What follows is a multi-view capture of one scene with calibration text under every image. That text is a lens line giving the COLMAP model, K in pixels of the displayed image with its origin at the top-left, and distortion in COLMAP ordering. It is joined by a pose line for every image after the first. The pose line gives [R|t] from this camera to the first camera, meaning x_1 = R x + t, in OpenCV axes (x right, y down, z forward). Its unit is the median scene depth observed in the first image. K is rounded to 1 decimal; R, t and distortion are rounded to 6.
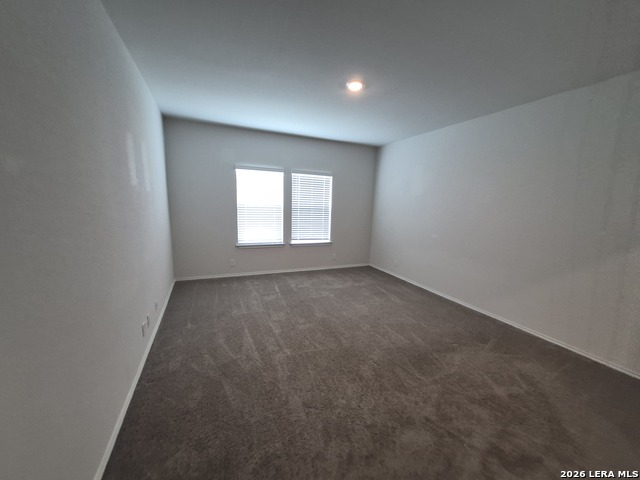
lens RADIAL K [[255.1, 0, 323.7], [0, 255.1, 248.6], [0, 0, 1]] dist [0.000135, 0.000010]
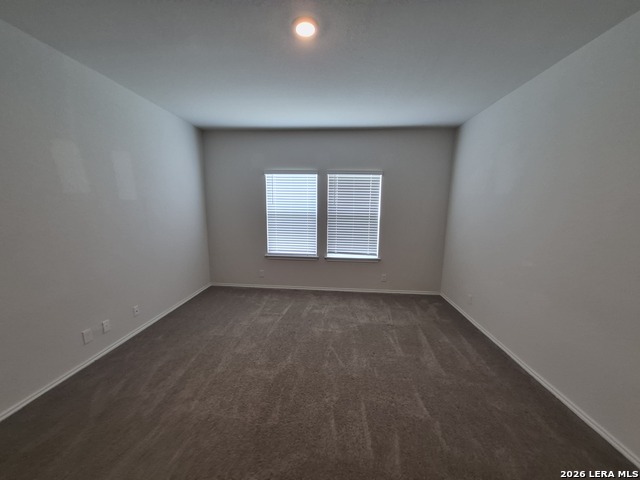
lens RADIAL K [[257.9, 0, 322.1], [0, 257.9, 248.9], [0, 0, 1]] dist [0.012665, 0.000027]
pose [[0.878060, 0.061775, -0.474547, 0.290201], [-0.070988, 0.997476, -0.001501, -0.048863], [0.473256, 0.035005, 0.880229, 0.258291]]
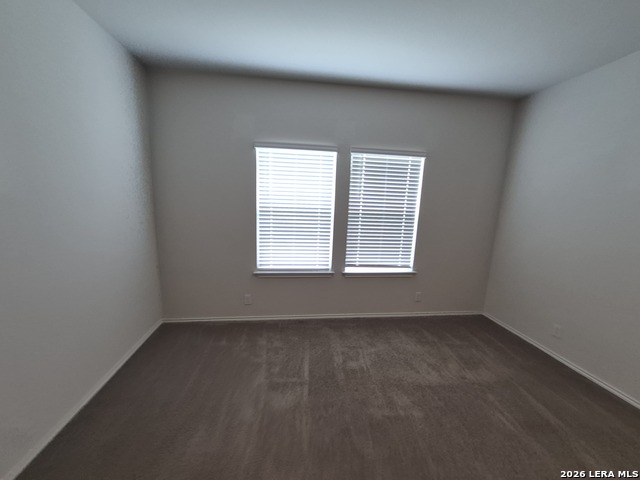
lens RADIAL K [[255.7, 0, 318.7], [0, 255.7, 244.2], [0, 0, 1]] dist [0.012295, 0.000000]
pose [[0.955886, 0.055121, -0.288520, -0.017206], [-0.057223, 0.998361, 0.001151, -0.090235], [0.288110, 0.015410, 0.957473, 0.446025]]
